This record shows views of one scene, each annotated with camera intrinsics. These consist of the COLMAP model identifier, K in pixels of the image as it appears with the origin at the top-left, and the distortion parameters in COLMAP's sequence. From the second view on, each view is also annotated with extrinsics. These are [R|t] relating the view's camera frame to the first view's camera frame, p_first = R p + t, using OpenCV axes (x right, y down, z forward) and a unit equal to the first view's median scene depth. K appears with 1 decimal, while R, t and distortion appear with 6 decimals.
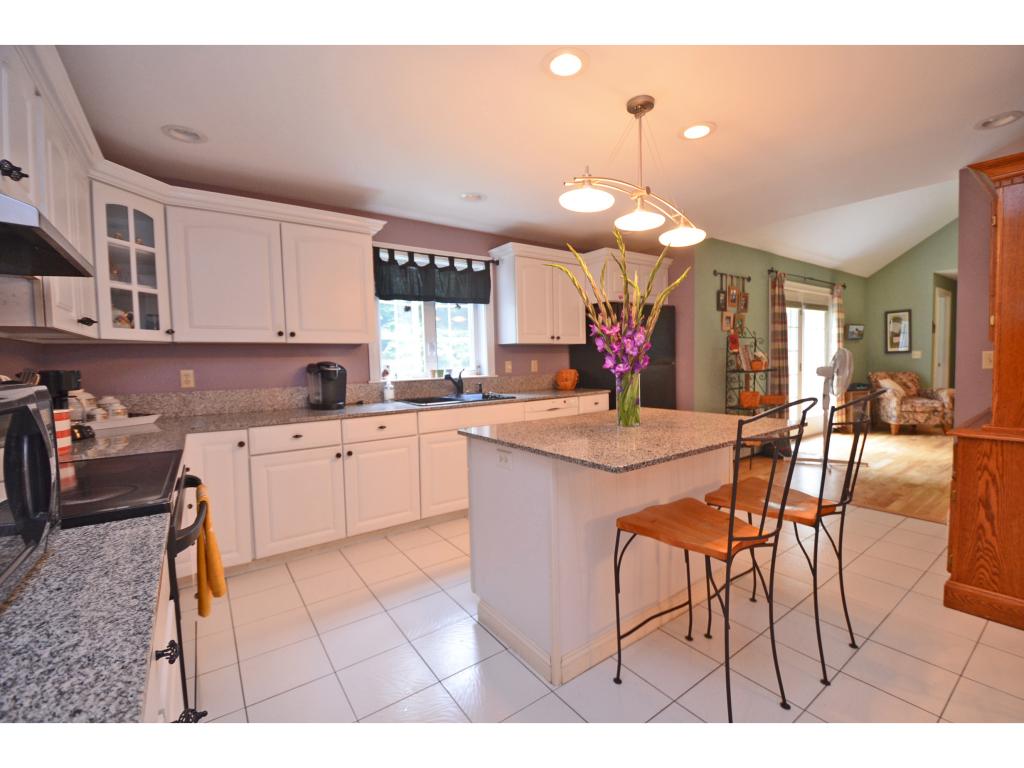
lens RADIAL K [[446.9, 0, 532.8], [0, 446.9, 385.0], [0, 0, 1]] dist [0.015341, -0.022472]
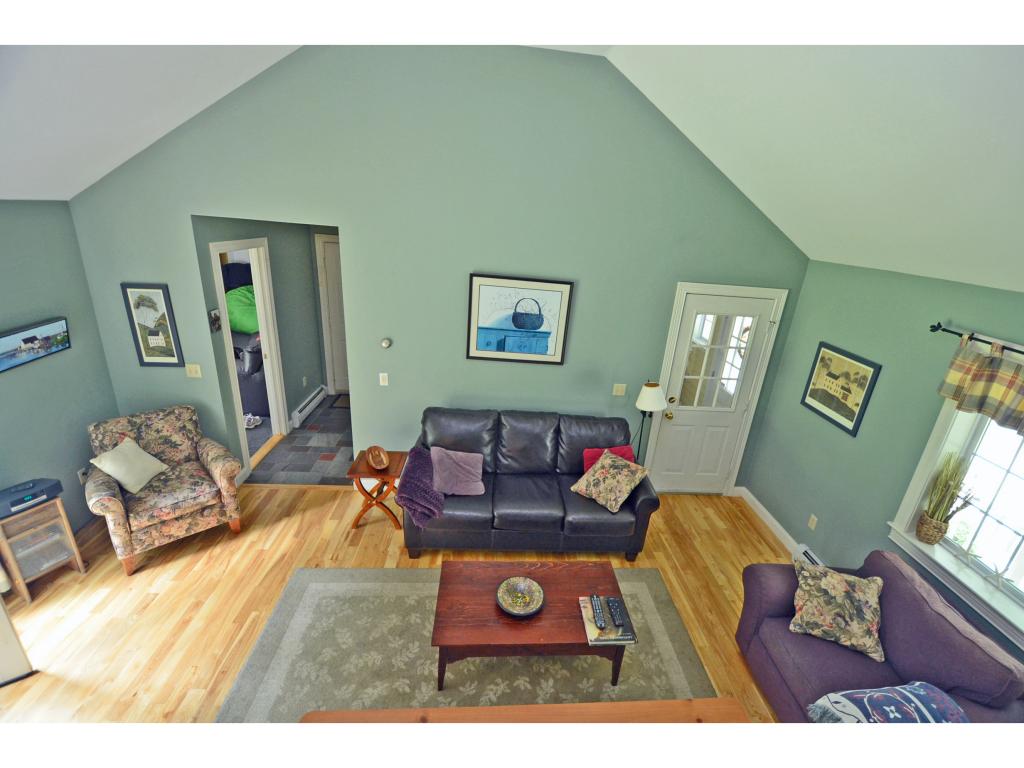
lens RADIAL K [[446.9, 0, 532.8], [0, 446.9, 385.0], [0, 0, 1]] dist [0.015341, -0.022472]
pose [[0.531295, -0.229693, 0.815455, 1.002957], [-0.041464, 0.954341, 0.295829, -0.359631], [-0.846171, -0.190985, 0.497513, 0.611436]]
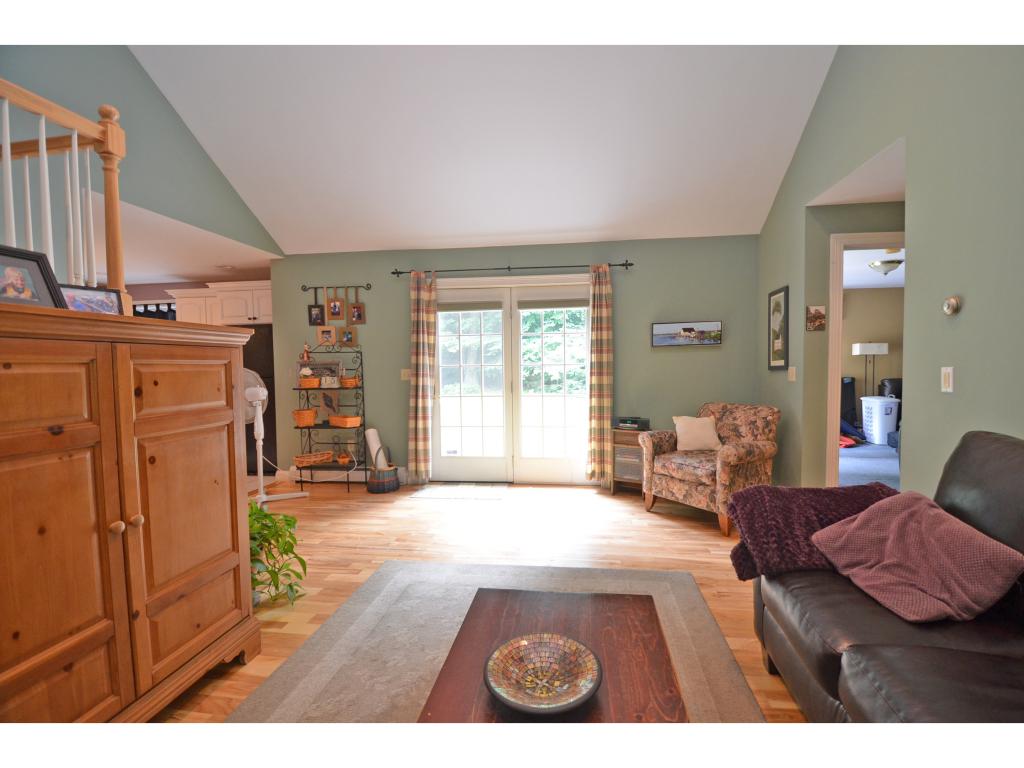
lens RADIAL K [[446.9, 0, 532.8], [0, 446.9, 385.0], [0, 0, 1]] dist [0.015341, -0.022472]
pose [[0.717909, 0.042154, -0.694859, 1.584913], [-0.047919, 0.998790, 0.011083, -0.074704], [0.694485, 0.025340, 0.719061, 0.682951]]
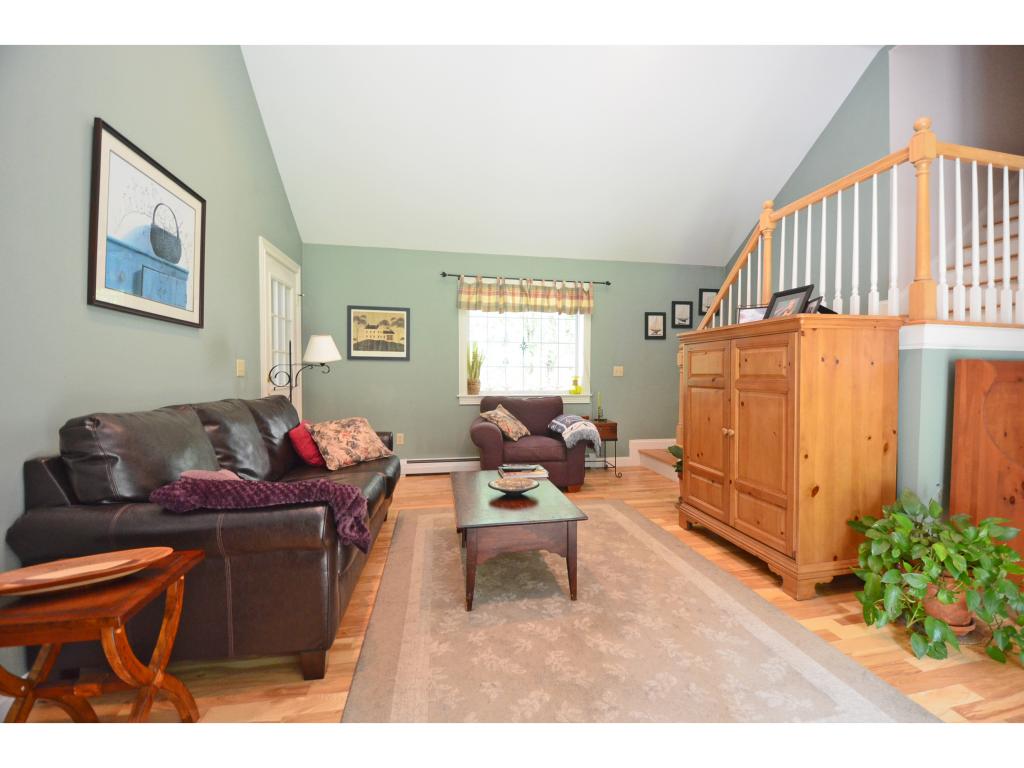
lens RADIAL K [[446.9, 0, 532.8], [0, 446.9, 385.0], [0, 0, 1]] dist [0.015341, -0.022472]
pose [[-0.899618, 0.004961, 0.436649, 1.146389], [0.041893, 0.996304, 0.074991, -0.082083], [-0.434663, 0.085756, -0.896501, 1.367254]]
